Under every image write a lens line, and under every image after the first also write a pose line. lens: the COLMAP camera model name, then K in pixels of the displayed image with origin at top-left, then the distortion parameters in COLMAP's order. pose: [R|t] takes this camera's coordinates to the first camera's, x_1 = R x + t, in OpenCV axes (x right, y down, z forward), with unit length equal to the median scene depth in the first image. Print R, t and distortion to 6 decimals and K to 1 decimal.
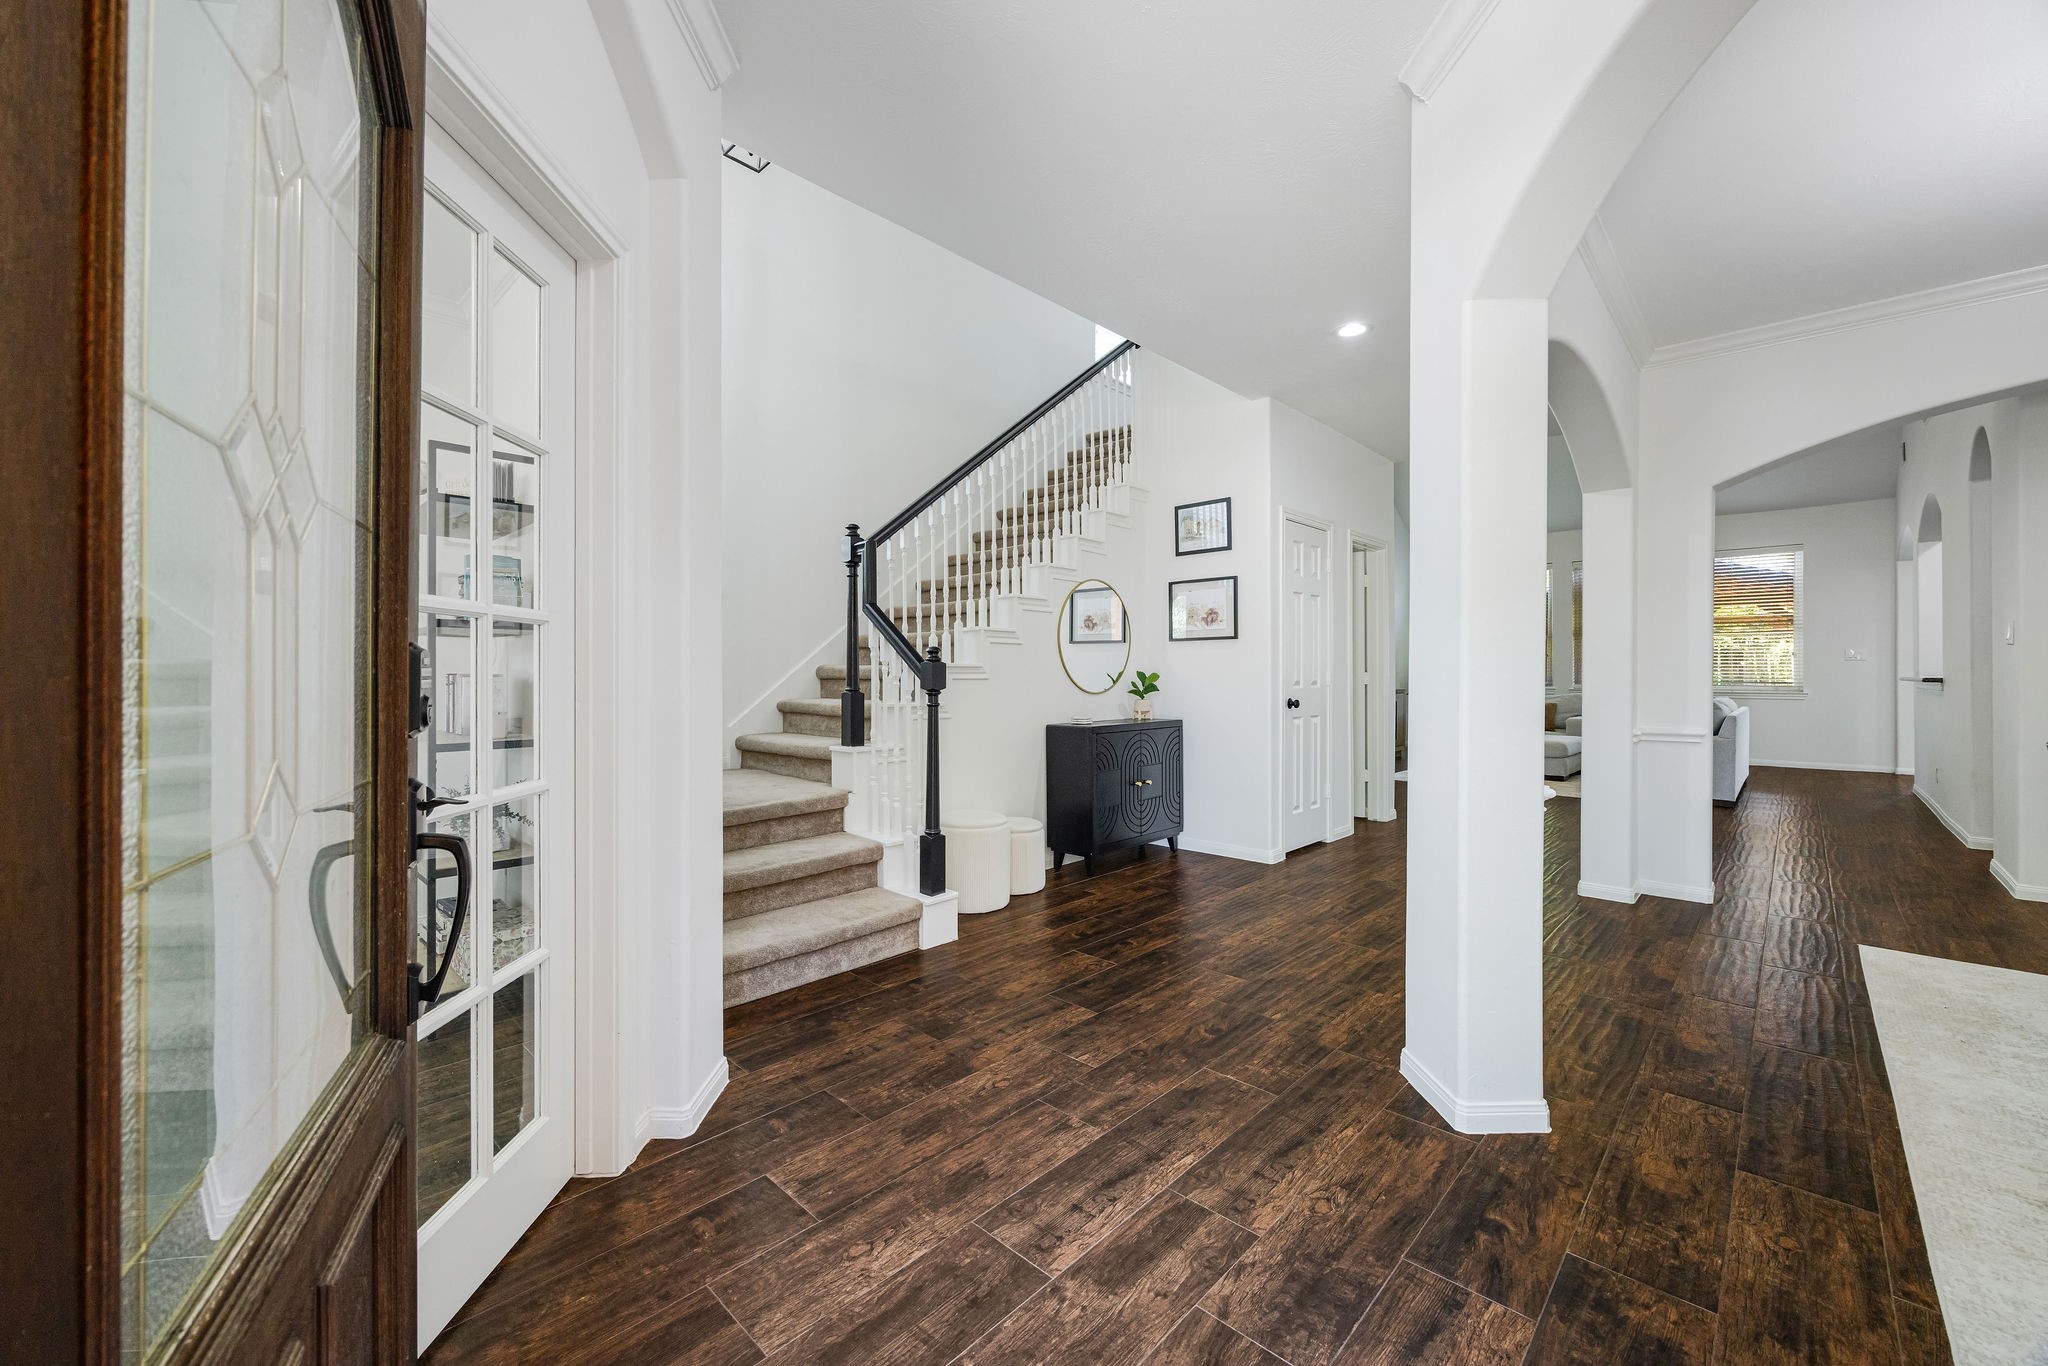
lens RADIAL K [[802.1, 0, 1019.9], [0, 802.1, 671.0], [0, 0, 1]] dist [-0.004235, 0.001019]
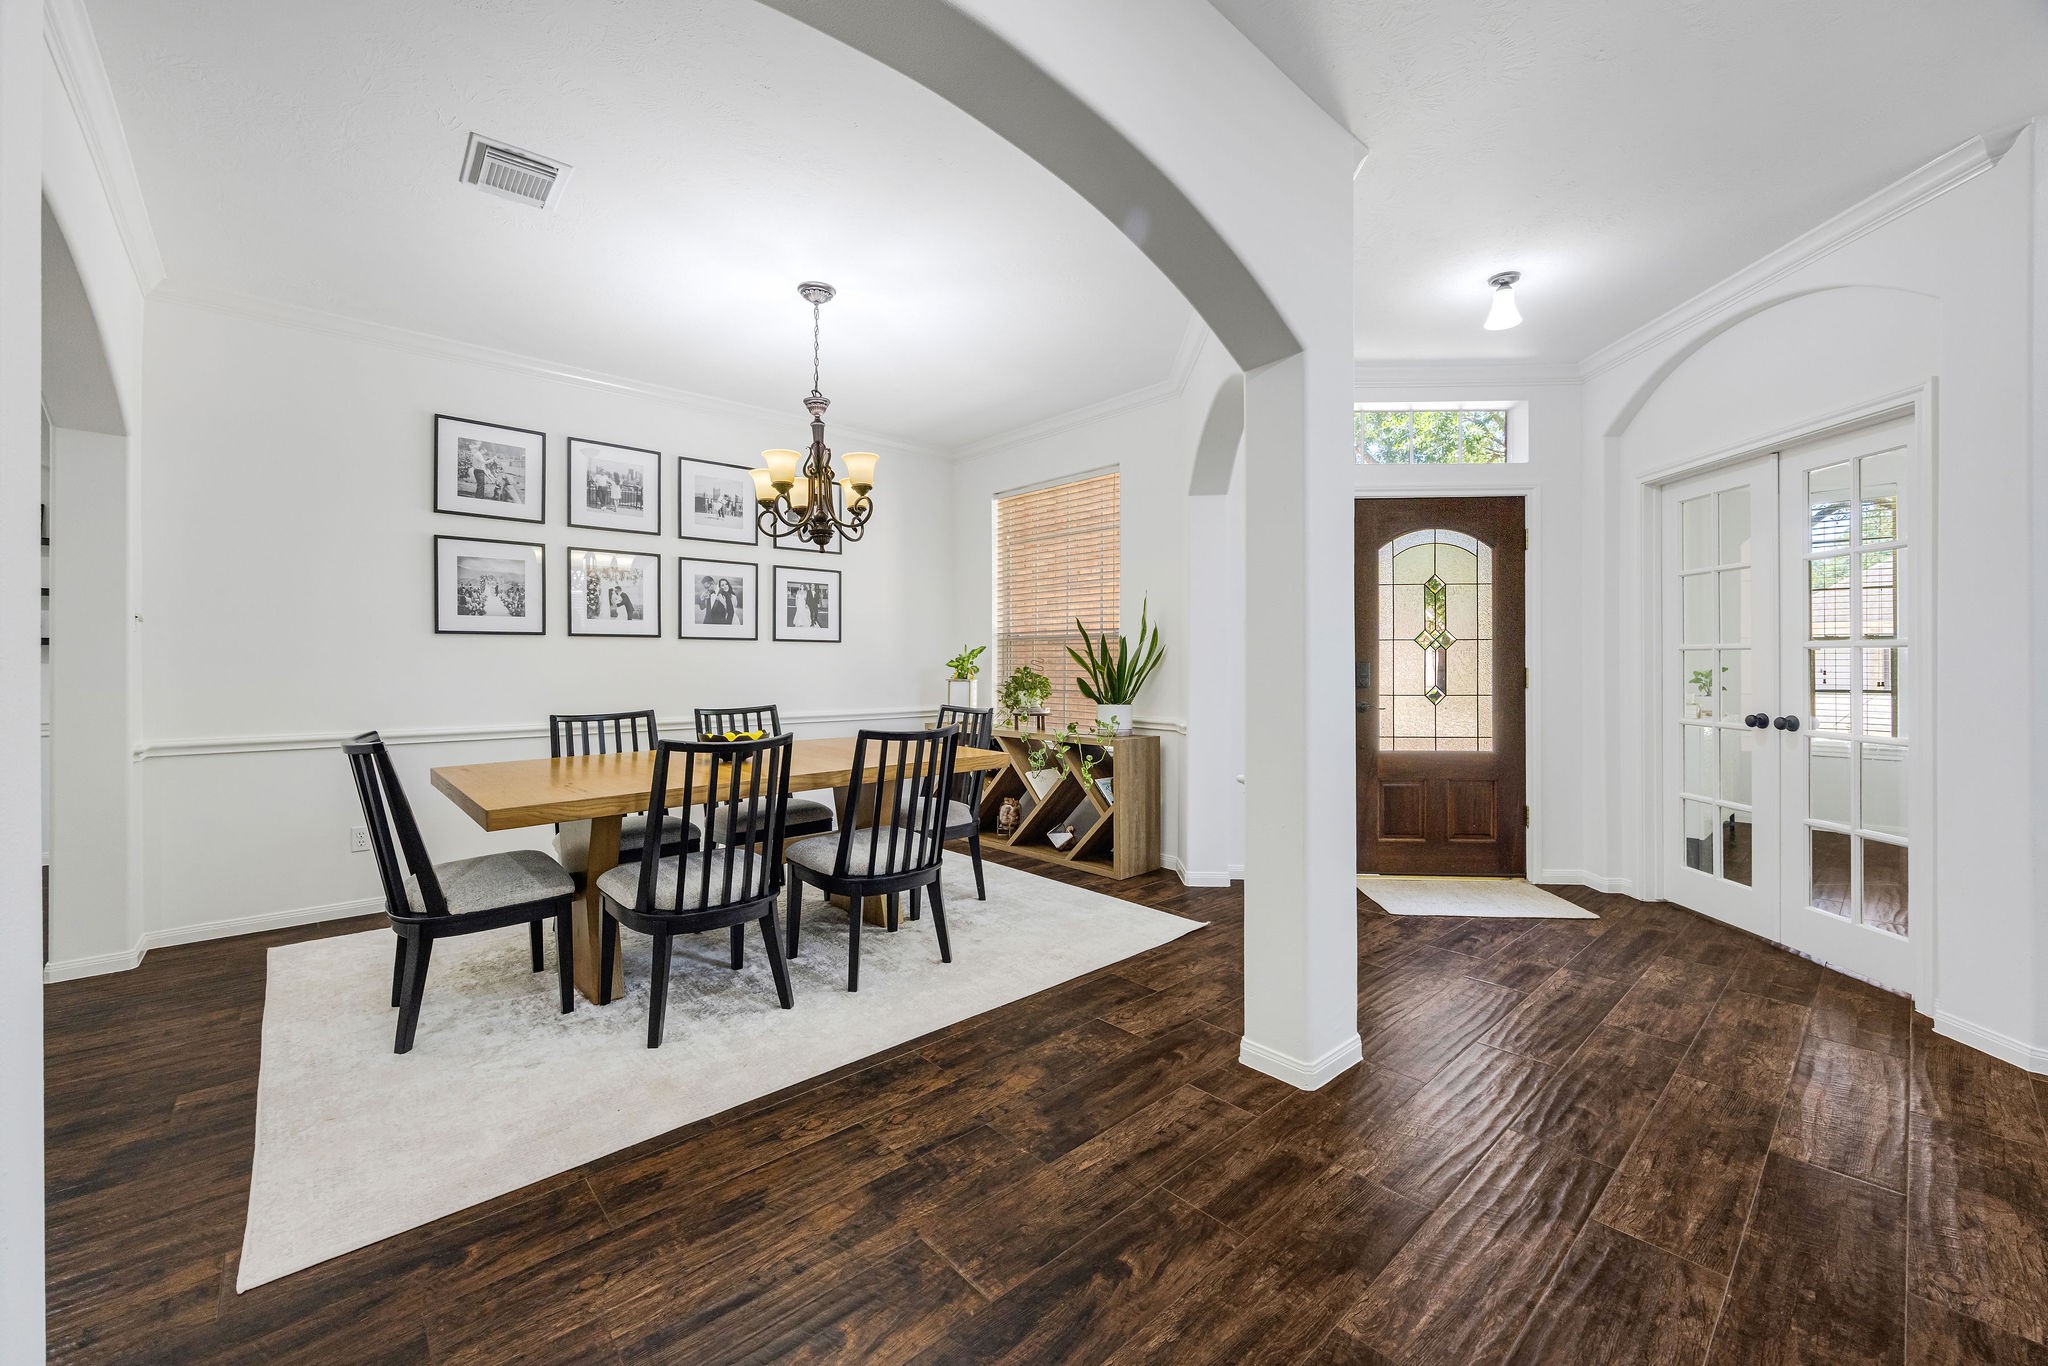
lens RADIAL K [[802.1, 0, 1019.3], [0, 802.1, 669.8], [0, 0, 1]] dist [-0.004235, 0.001019]
pose [[-0.997554, -0.000258, 0.069900, 0.397784], [0.000202, 0.999978, 0.006586, -0.006241], [-0.069900, 0.006584, -0.997532, 0.970770]]
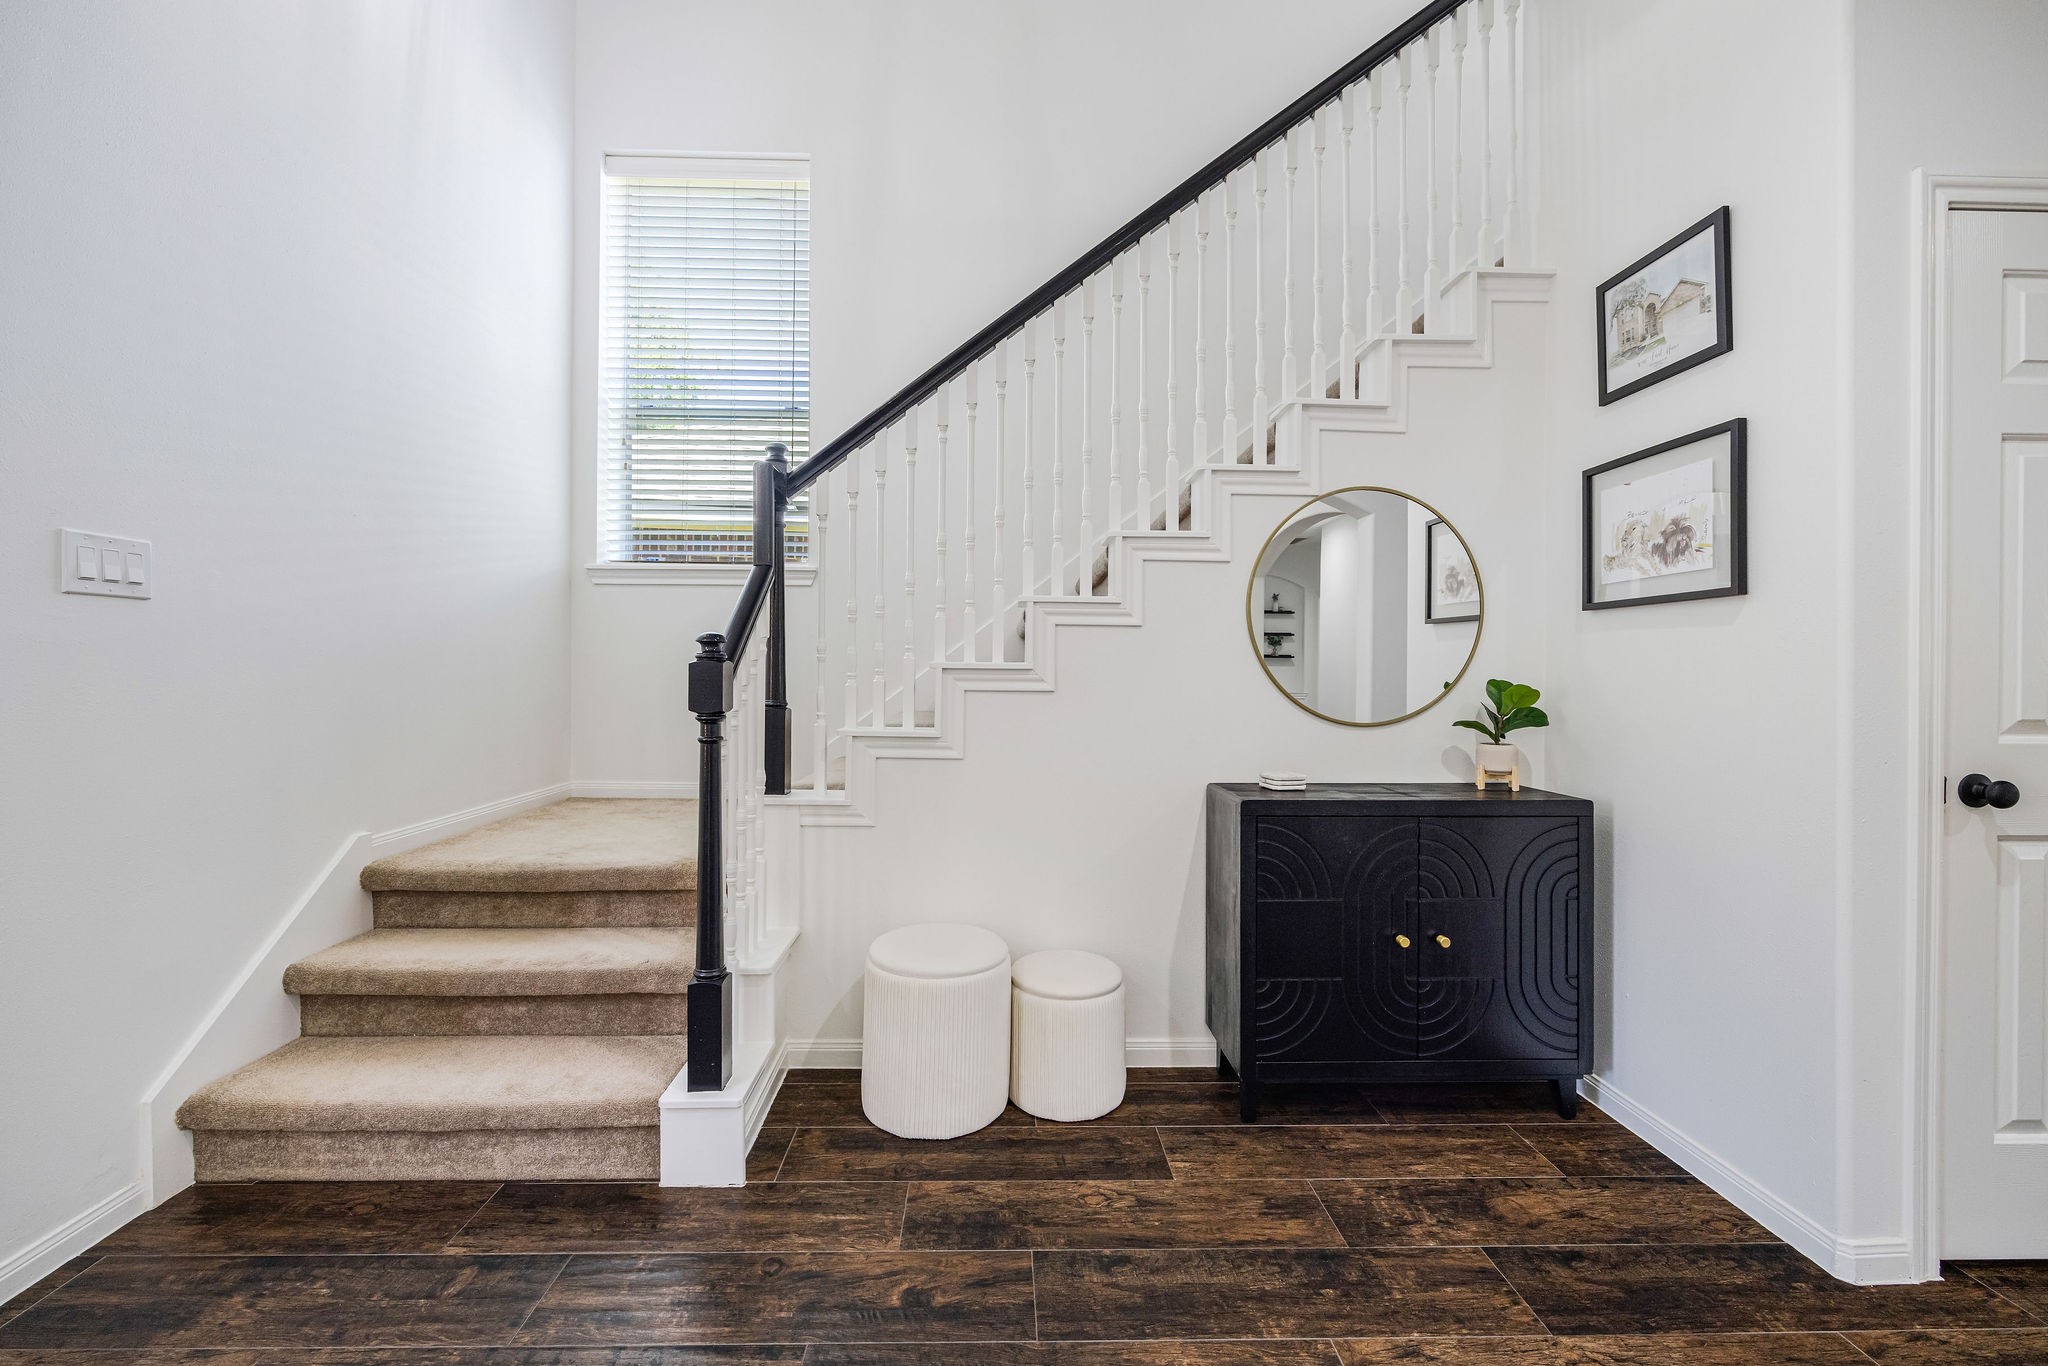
lens RADIAL K [[821.6, 0, 1011.0], [0, 821.6, 669.0], [0, 0, 1]] dist [-0.004359, 0.000797]
pose [[0.715820, 0.007294, -0.698246, 0.295294], [-0.006770, 0.999971, 0.003505, -0.005630], [0.698252, 0.002219, 0.715849, 0.515322]]
